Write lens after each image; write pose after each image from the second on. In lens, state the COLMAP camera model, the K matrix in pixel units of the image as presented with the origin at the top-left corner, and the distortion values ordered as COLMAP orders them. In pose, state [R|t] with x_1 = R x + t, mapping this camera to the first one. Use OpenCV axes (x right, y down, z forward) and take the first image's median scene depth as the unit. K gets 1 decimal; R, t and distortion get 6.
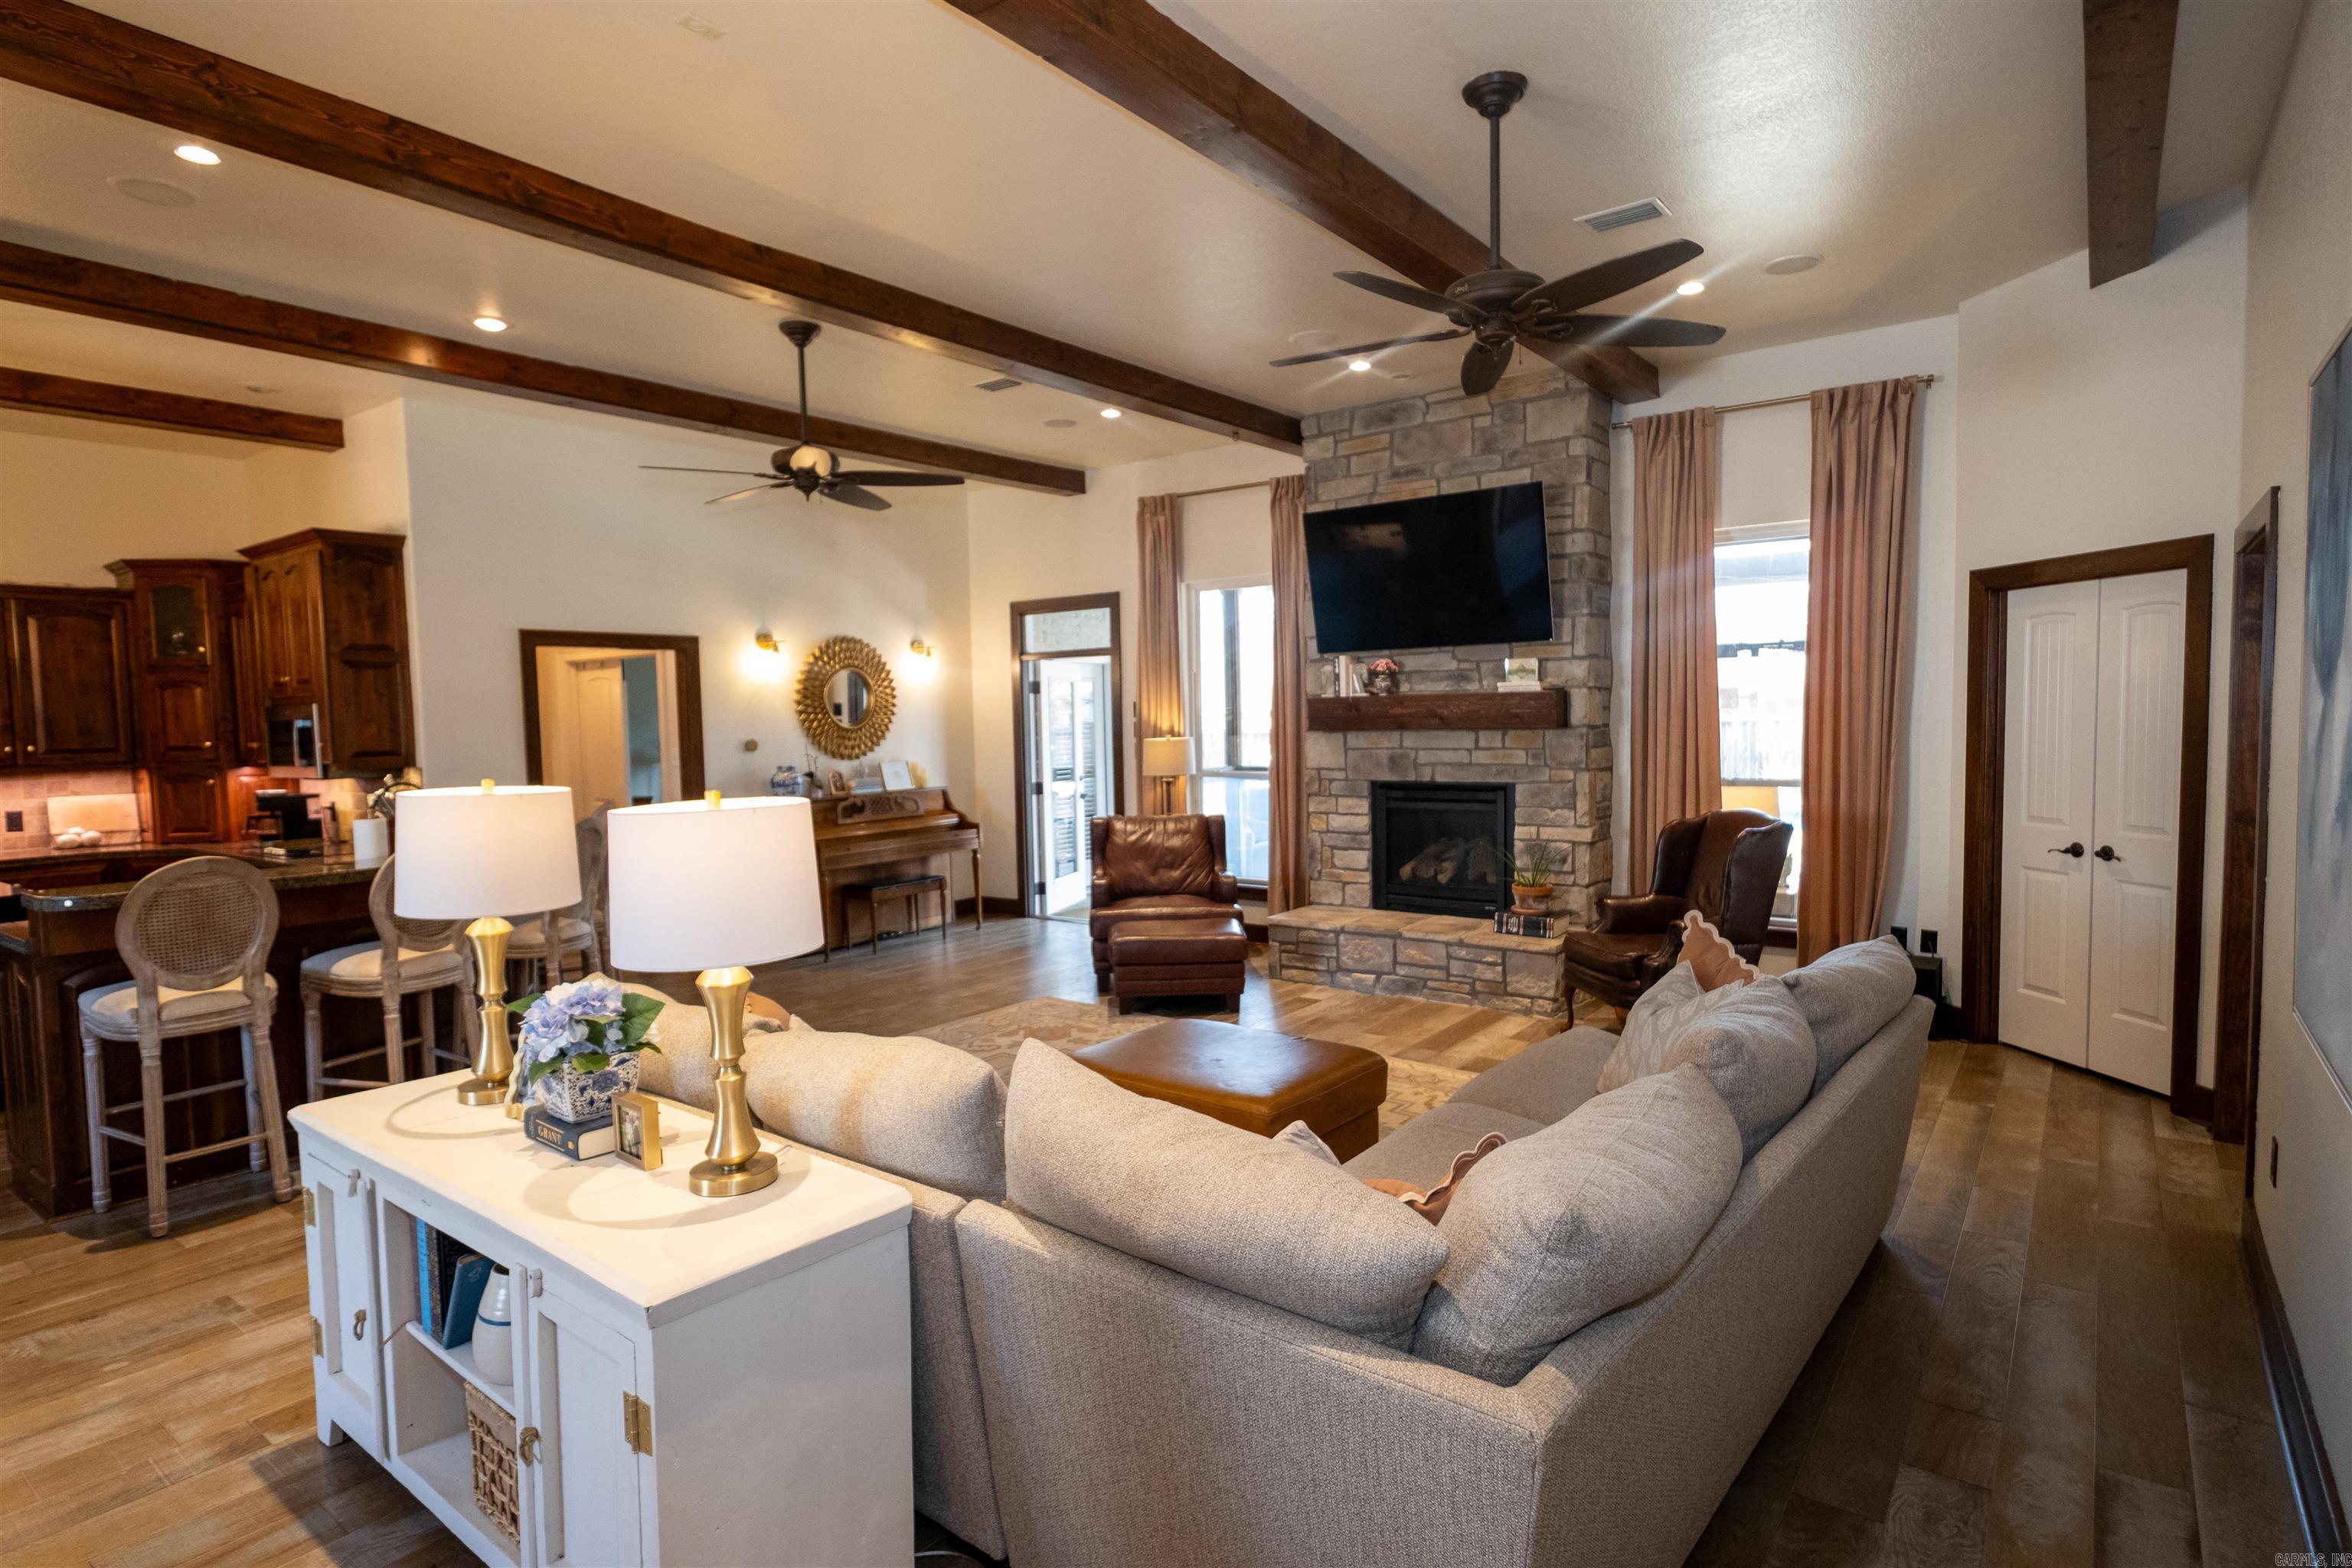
lens RADIAL K [[1207.4, 0, 1175.7], [0, 1207.4, 782.9], [0, 0, 1]] dist [0.001852, 0.000040]
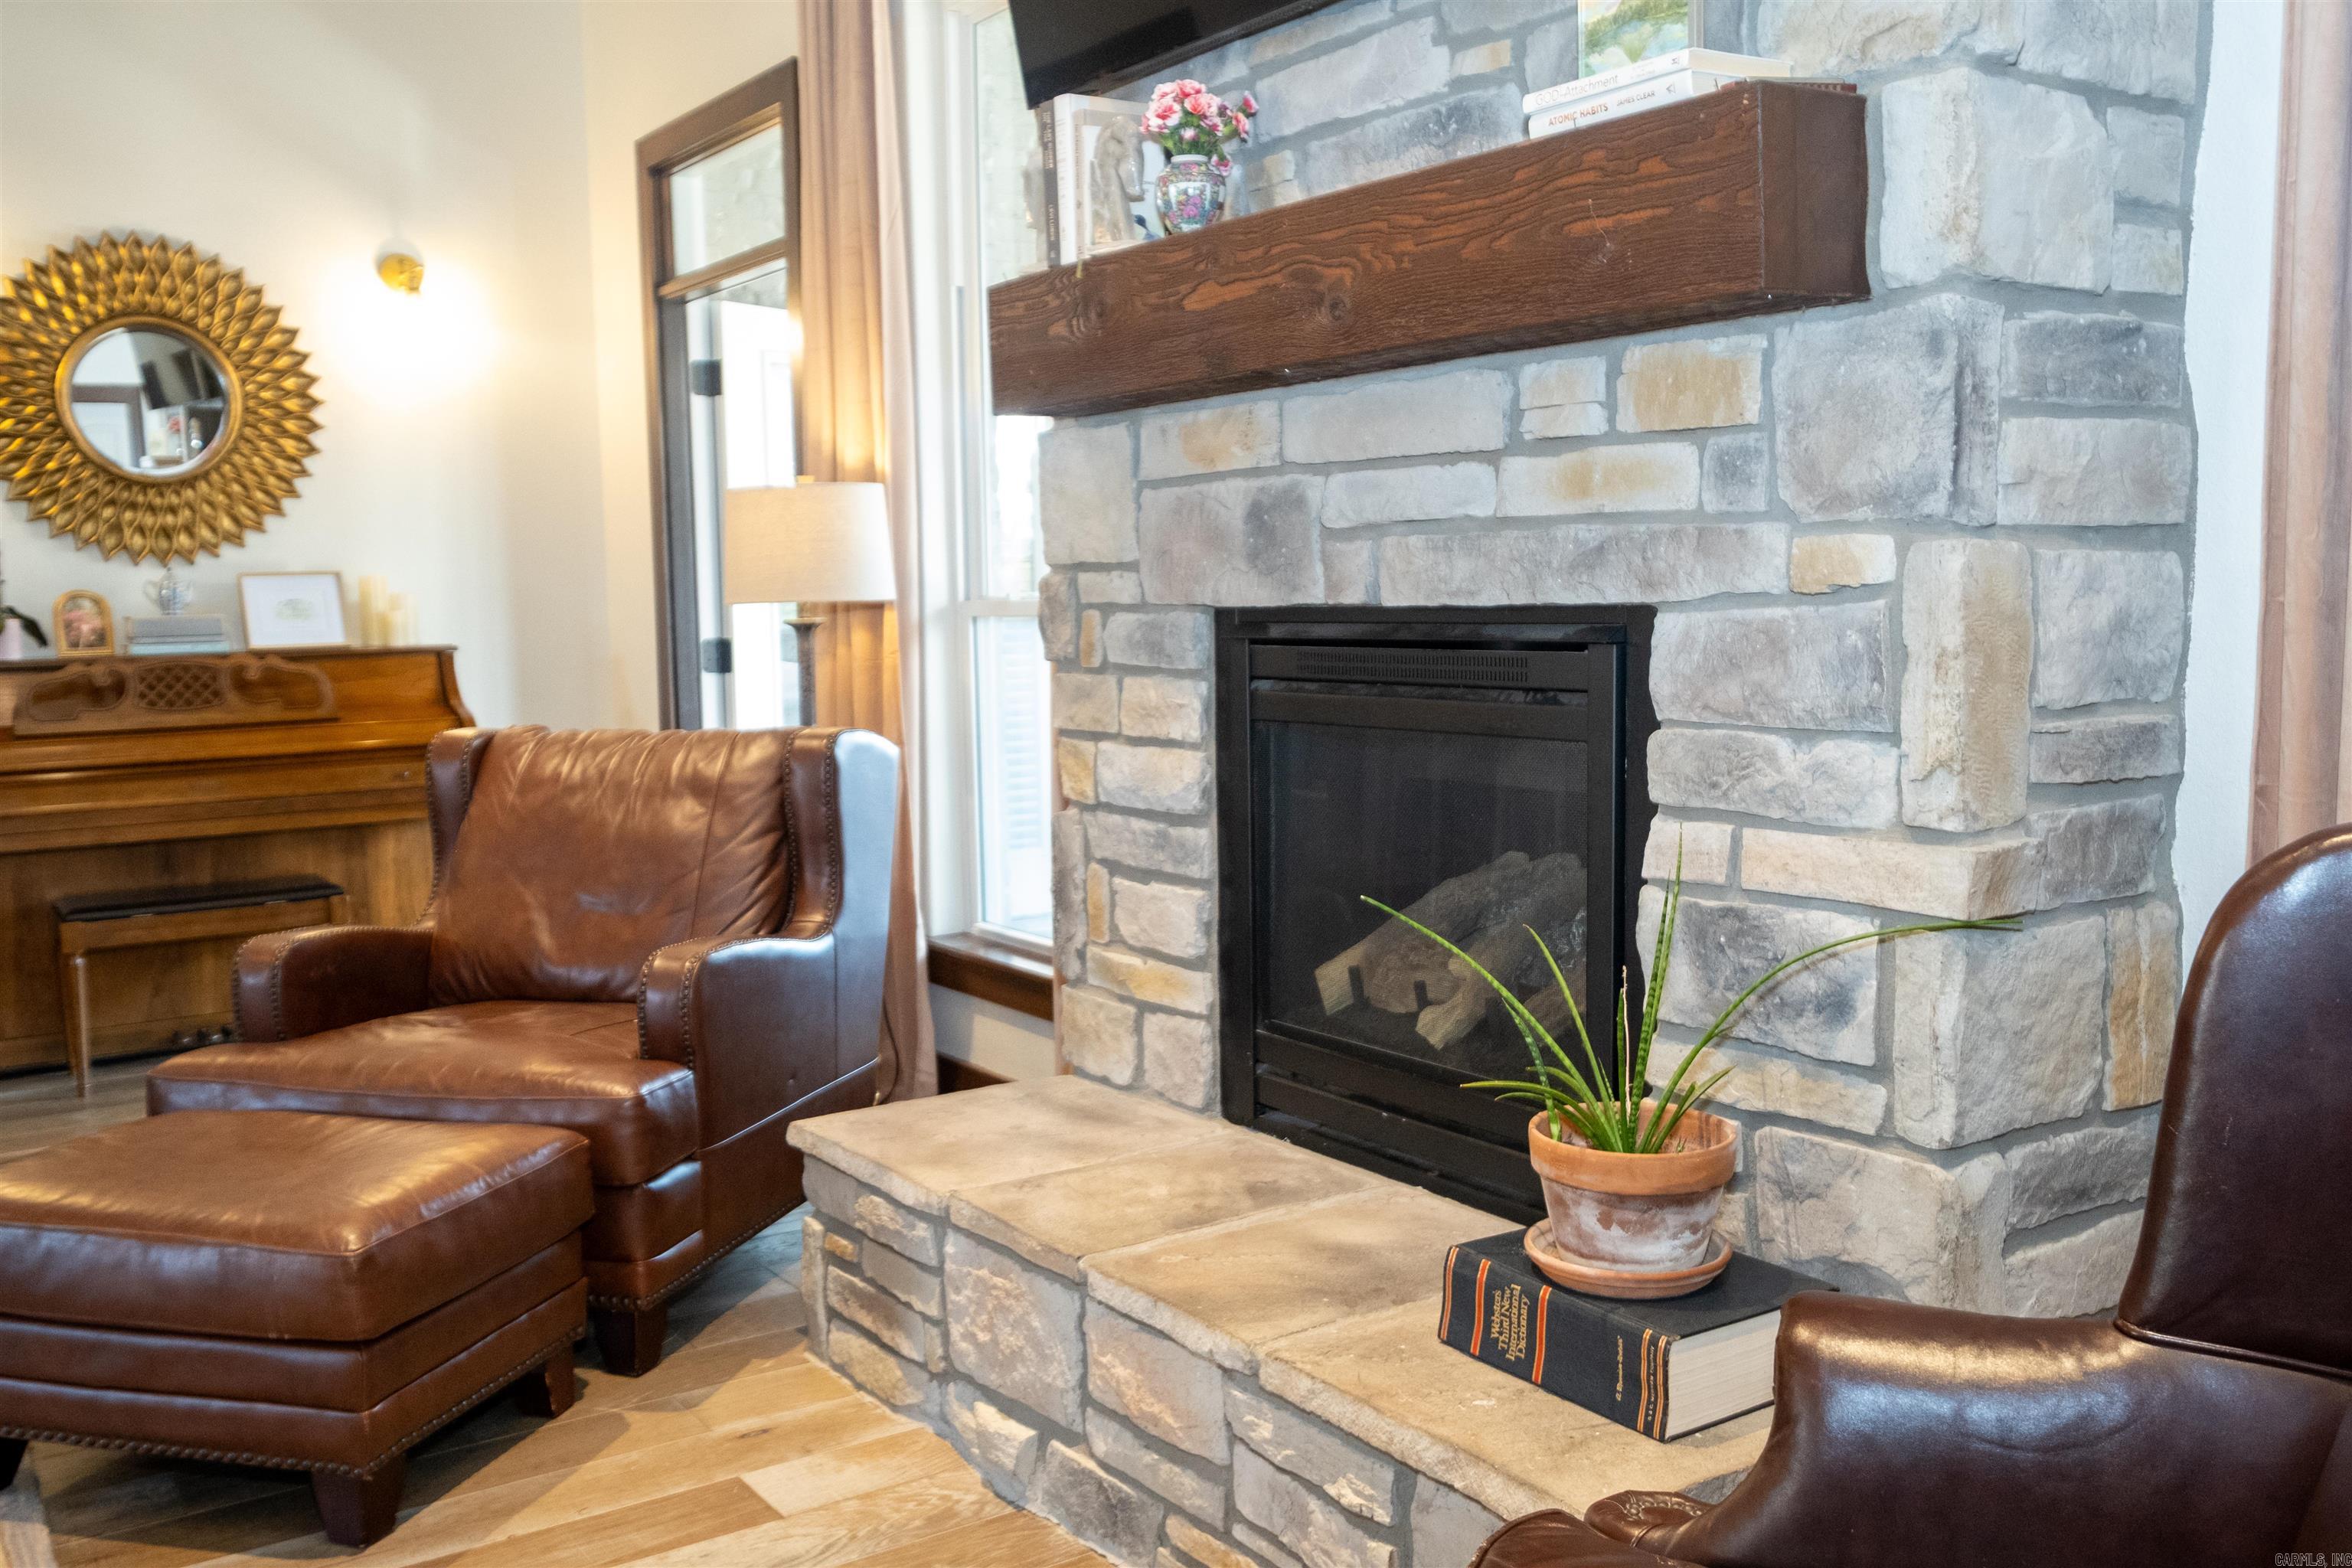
lens RADIAL K [[2089.3, 0, 1174.5], [0, 2089.3, 789.0], [0, 0, 1]] dist [-0.004600, -0.000448]
pose [[0.946803, 0.035354, -0.319866, 0.310542], [-0.020210, 0.998518, 0.050540, 0.014533], [0.321179, -0.041387, 0.946114, 0.622312]]
